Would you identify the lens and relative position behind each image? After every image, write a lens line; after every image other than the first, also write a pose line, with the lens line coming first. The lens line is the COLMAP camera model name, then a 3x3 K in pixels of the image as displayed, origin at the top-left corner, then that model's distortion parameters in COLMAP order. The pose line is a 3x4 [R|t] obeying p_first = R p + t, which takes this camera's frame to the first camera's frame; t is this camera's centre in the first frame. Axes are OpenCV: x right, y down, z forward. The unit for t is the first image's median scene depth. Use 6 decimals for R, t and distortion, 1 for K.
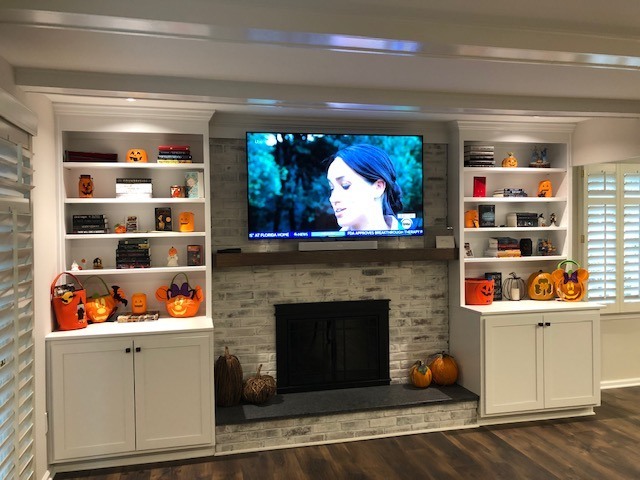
lens RADIAL K [[515.9, 0, 320.3], [0, 515.9, 237.9], [0, 0, 1]] dist [0.012519, 0.005235]
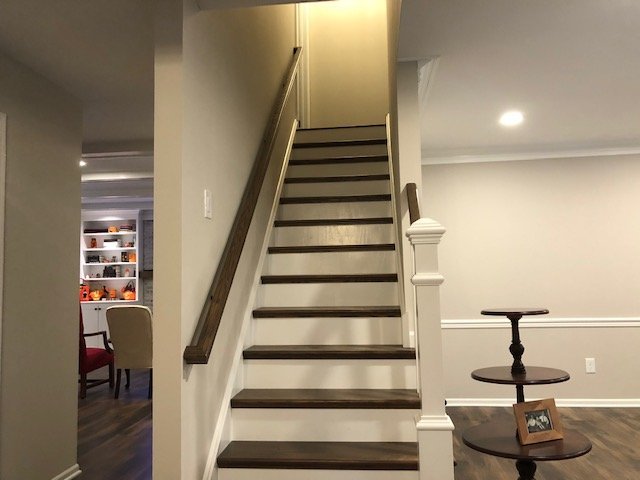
lens RADIAL K [[515.9, 0, 319.4], [0, 515.9, 241.6], [0, 0, 1]] dist [0.012519, 0.005235]
pose [[0.941673, -0.026216, -0.335507, 1.307143], [-0.002317, 0.996432, -0.084363, 0.089678], [0.336522, 0.080219, 0.938253, -0.877433]]
